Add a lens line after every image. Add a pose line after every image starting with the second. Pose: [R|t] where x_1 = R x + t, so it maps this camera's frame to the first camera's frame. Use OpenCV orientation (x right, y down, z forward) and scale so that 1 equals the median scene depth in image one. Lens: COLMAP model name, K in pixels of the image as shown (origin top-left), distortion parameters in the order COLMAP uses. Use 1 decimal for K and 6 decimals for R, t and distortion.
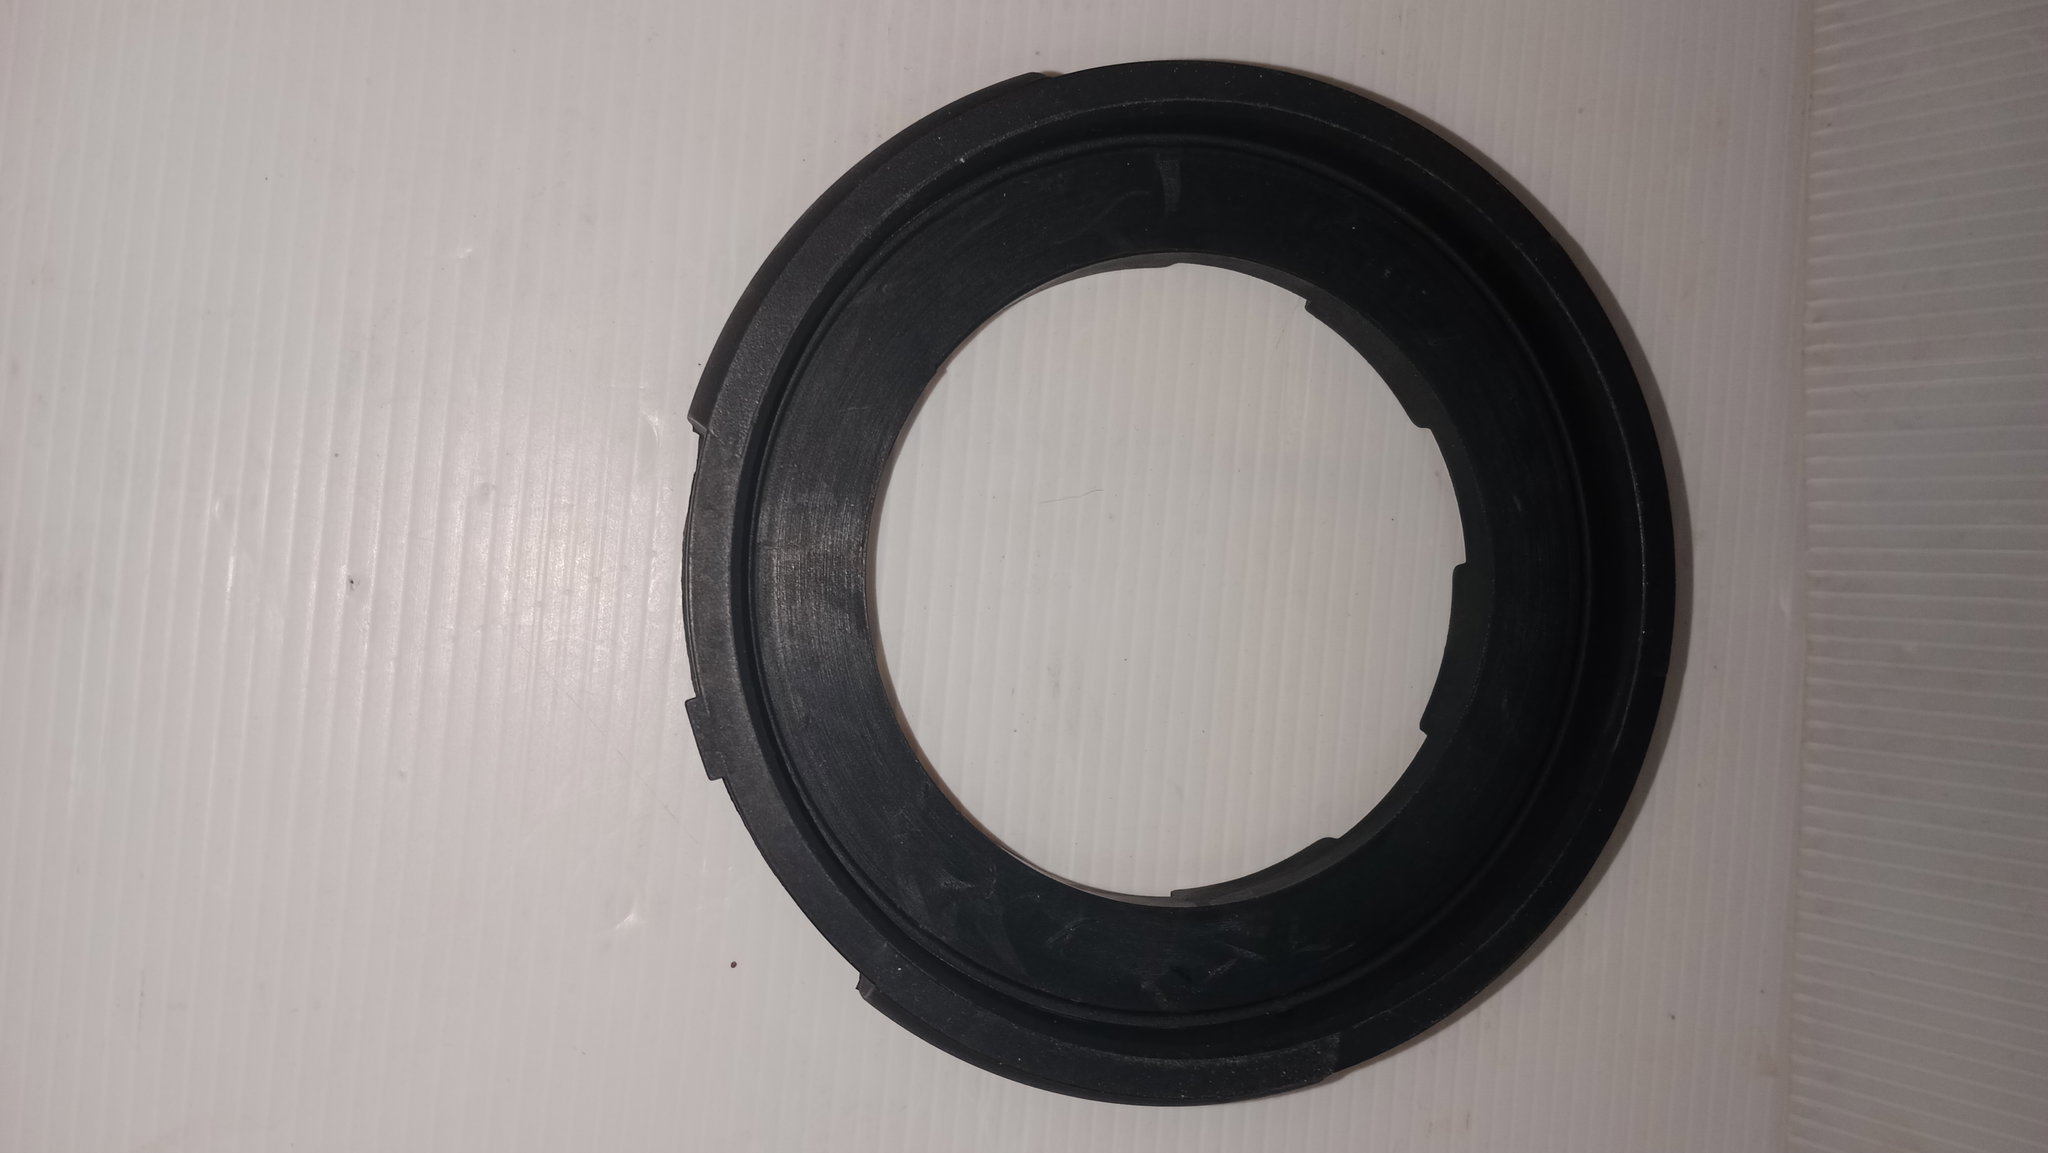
lens RADIAL K [[1519.3, 0, 1024.0], [0, 1519.3, 576.5], [0, 0, 1]] dist [0.054332, -0.132811]
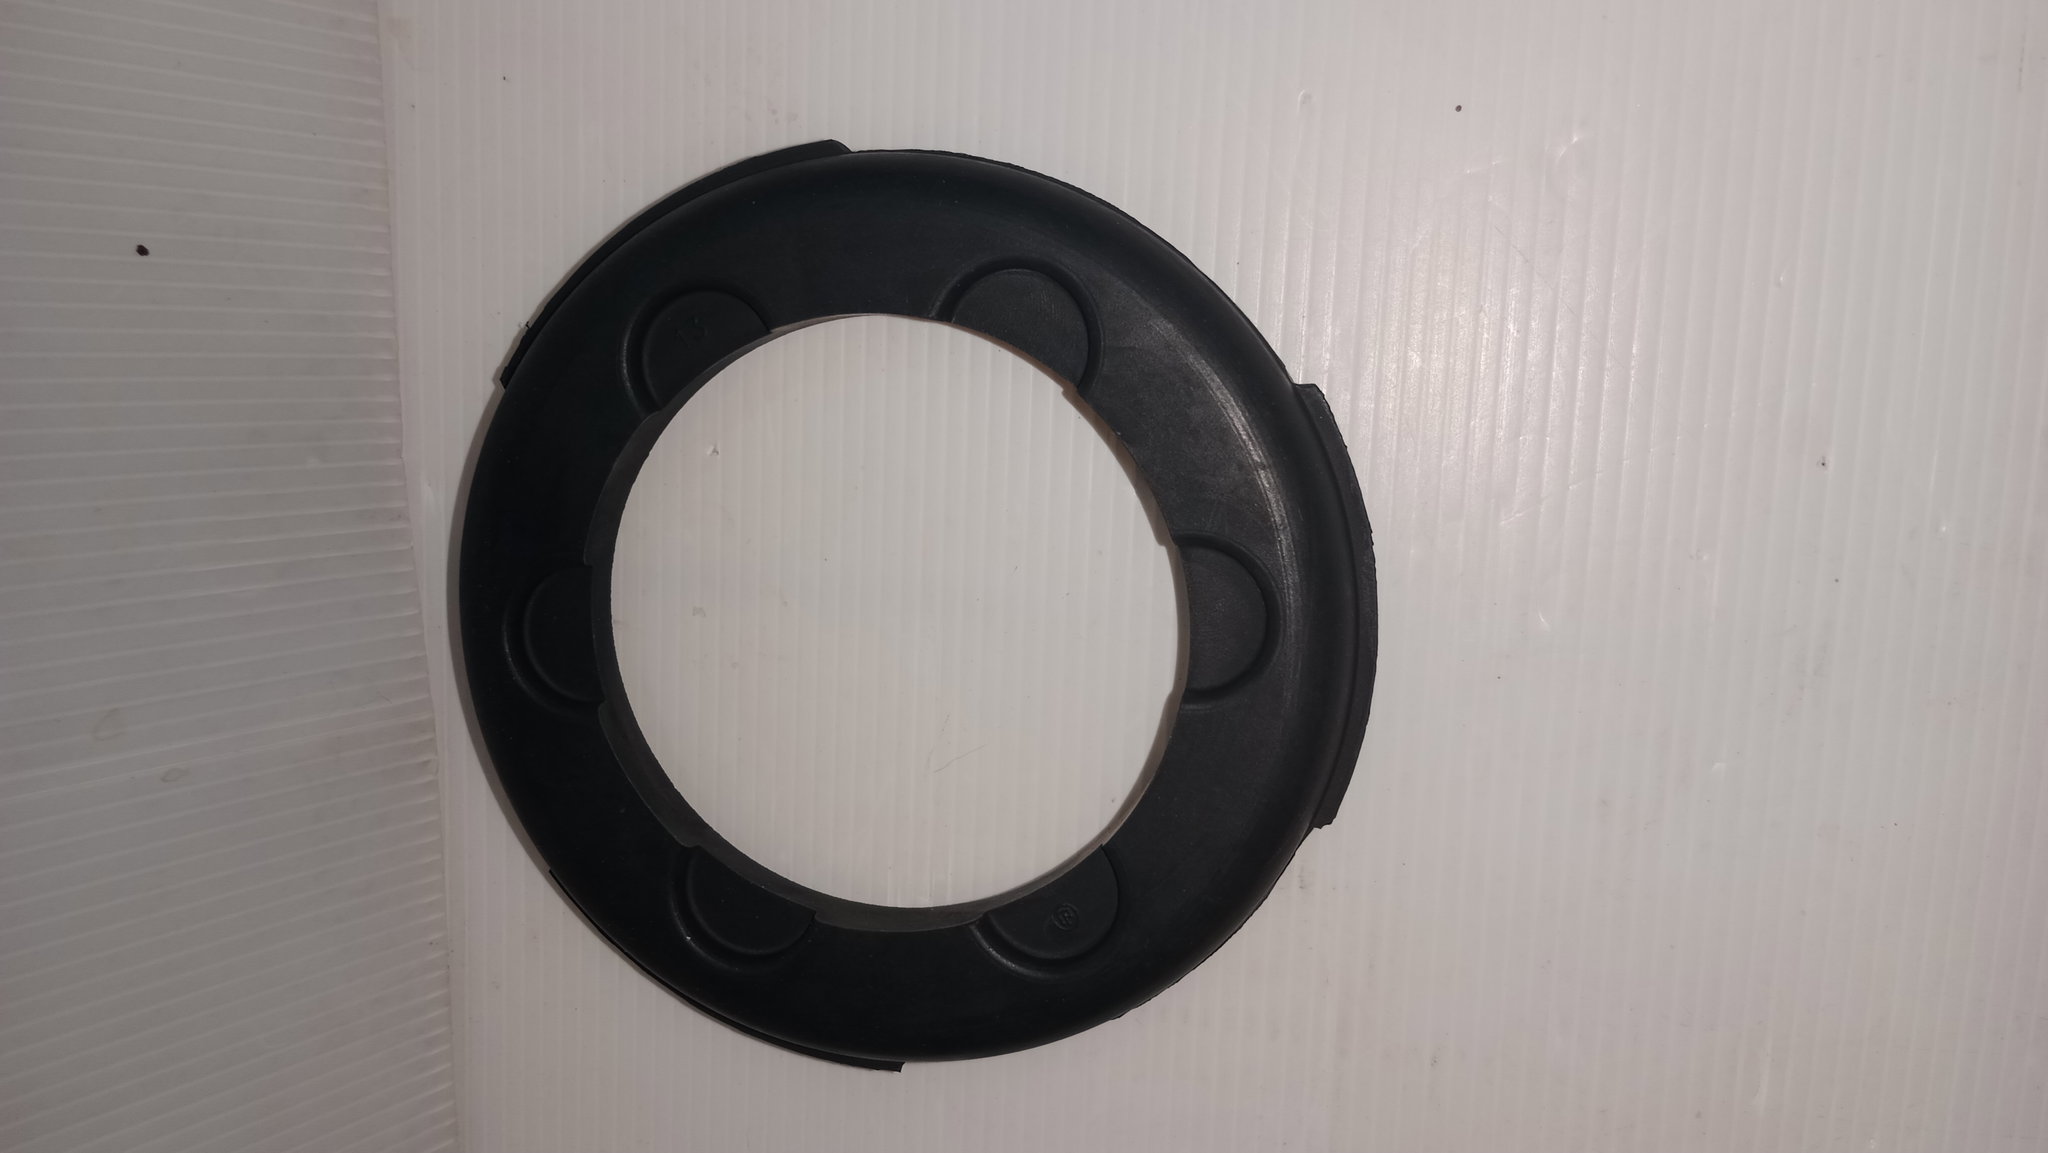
lens RADIAL K [[1519.3, 0, 1024.0], [0, 1519.3, 576.5], [0, 0, 1]] dist [0.054332, -0.132811]
pose [[-0.998170, 0.053032, -0.029054, 0.131393], [-0.049101, -0.991260, -0.122448, 0.070147], [-0.035294, -0.120798, 0.992050, -0.048095]]
